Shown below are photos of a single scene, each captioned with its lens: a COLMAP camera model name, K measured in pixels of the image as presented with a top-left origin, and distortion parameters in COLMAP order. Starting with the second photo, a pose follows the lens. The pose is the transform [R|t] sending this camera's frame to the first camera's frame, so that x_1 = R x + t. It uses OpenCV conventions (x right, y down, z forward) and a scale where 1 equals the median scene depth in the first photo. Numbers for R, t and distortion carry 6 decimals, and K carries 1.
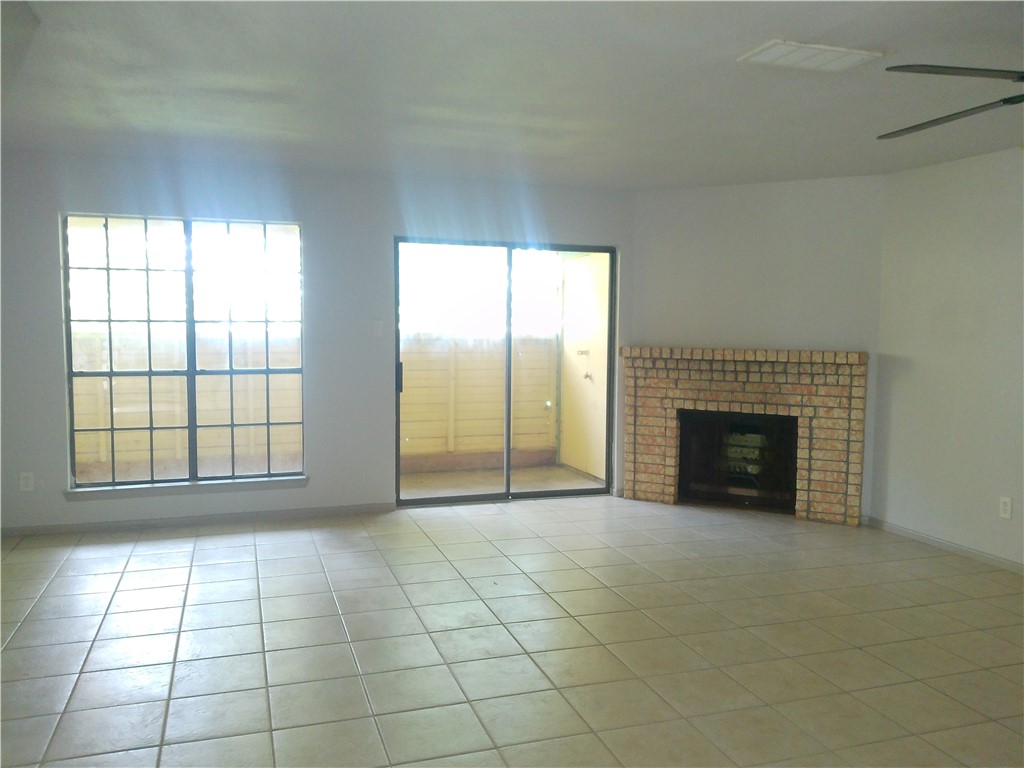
lens RADIAL K [[843.2, 0, 516.7], [0, 843.2, 381.4], [0, 0, 1]] dist [0.065237, -0.106350]
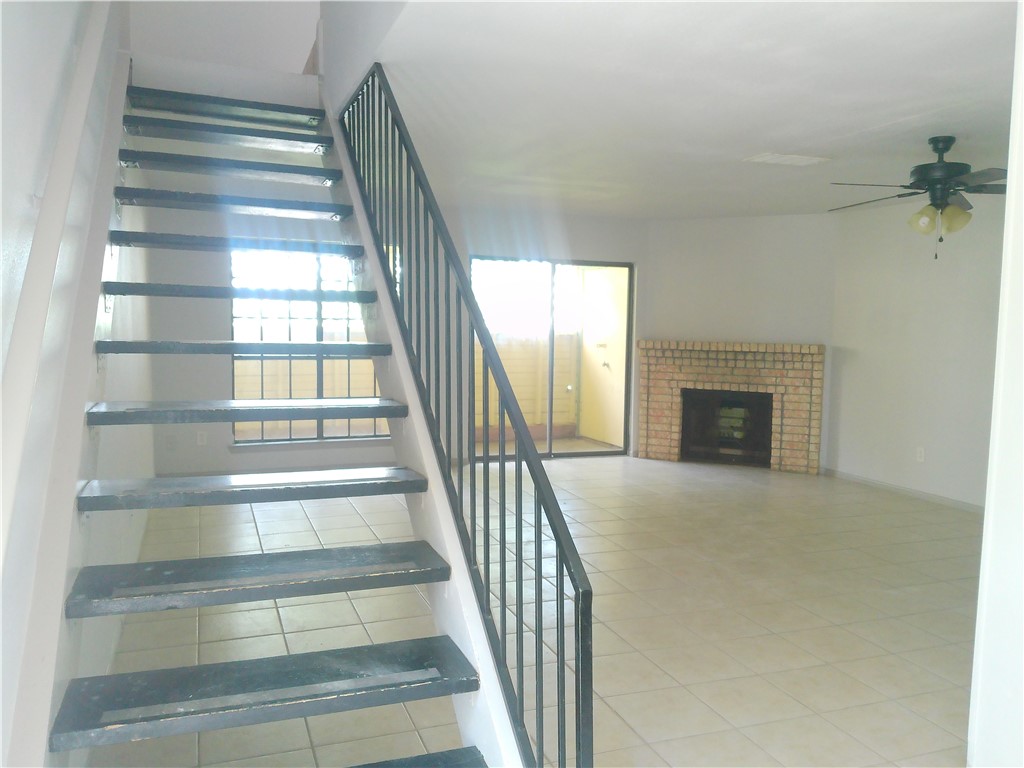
lens RADIAL K [[843.2, 0, 516.7], [0, 843.2, 381.4], [0, 0, 1]] dist [0.065237, -0.106350]
pose [[0.999322, 0.004116, 0.036582, -0.114438], [-0.004193, 0.999989, 0.002030, 0.020990], [-0.036573, -0.002182, 0.999329, -0.302035]]
